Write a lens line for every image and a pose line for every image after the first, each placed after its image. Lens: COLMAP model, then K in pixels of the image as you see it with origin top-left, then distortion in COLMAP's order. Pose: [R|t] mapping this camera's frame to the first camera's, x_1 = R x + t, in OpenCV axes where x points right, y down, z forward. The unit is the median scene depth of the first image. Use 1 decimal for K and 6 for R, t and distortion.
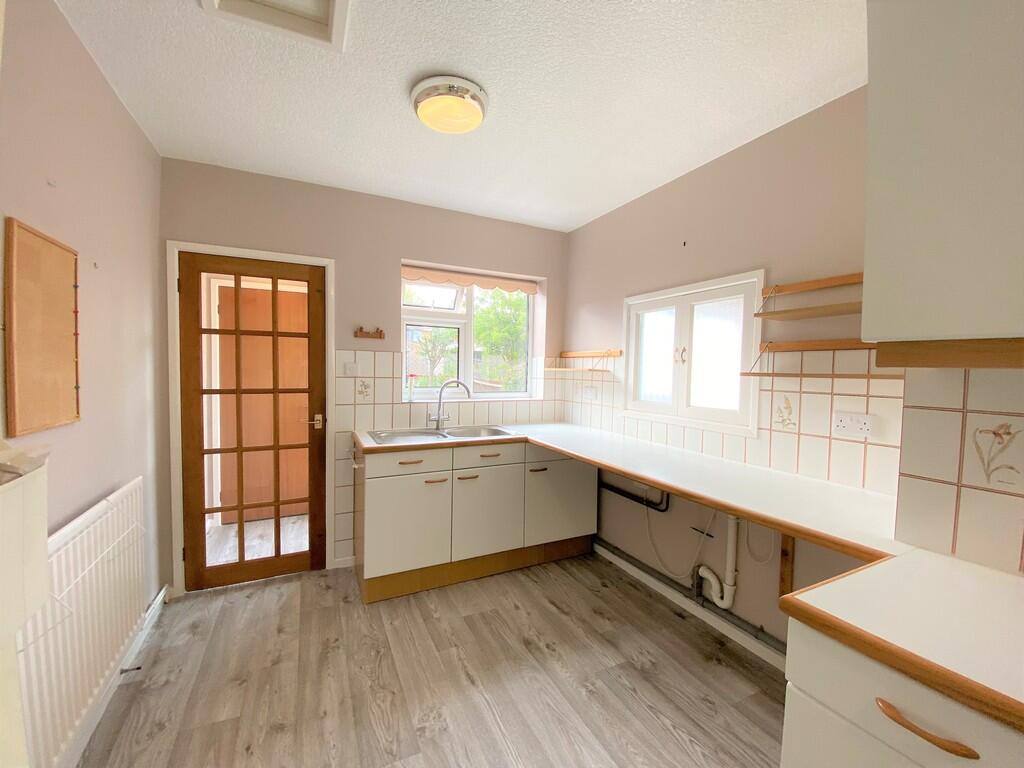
lens RADIAL K [[418.8, 0, 512.0], [0, 418.8, 384.0], [0, 0, 1]] dist [-0.000871, -0.013195]
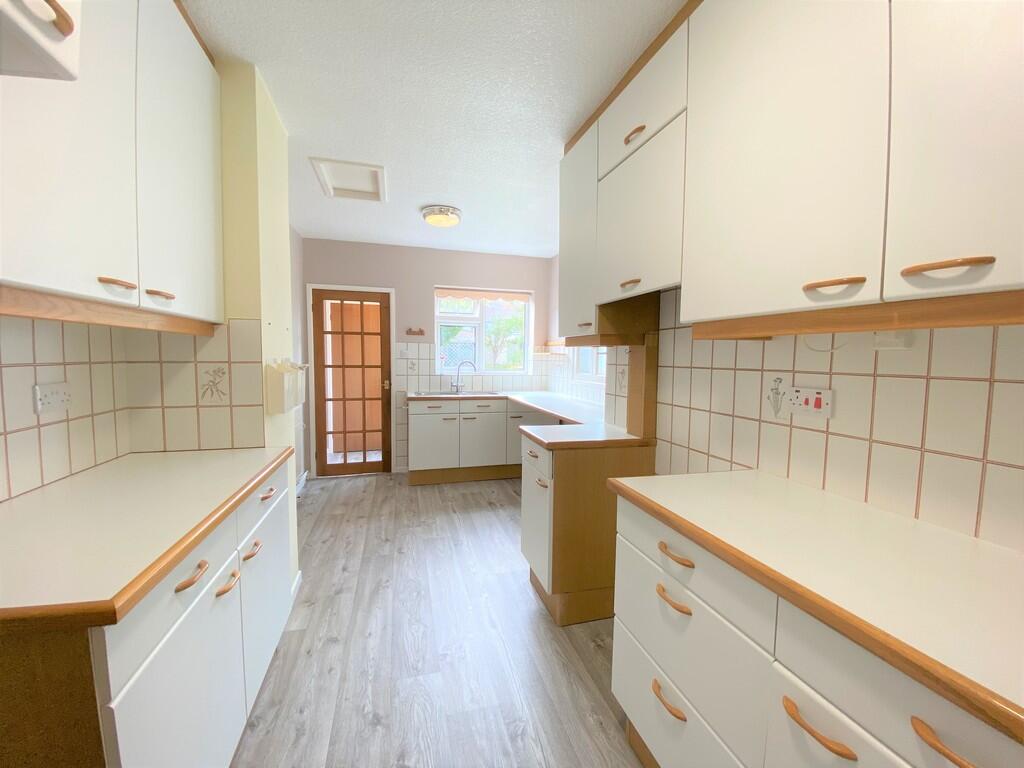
lens RADIAL K [[402.7, 0, 512.0], [0, 402.7, 384.0], [0, 0, 1]] dist [0.000895, 0.000025]
pose [[0.984629, 0.007072, -0.174514, 0.339777], [-0.002590, 0.999661, 0.025896, 0.045122], [0.174638, -0.025046, 0.984314, -0.544958]]
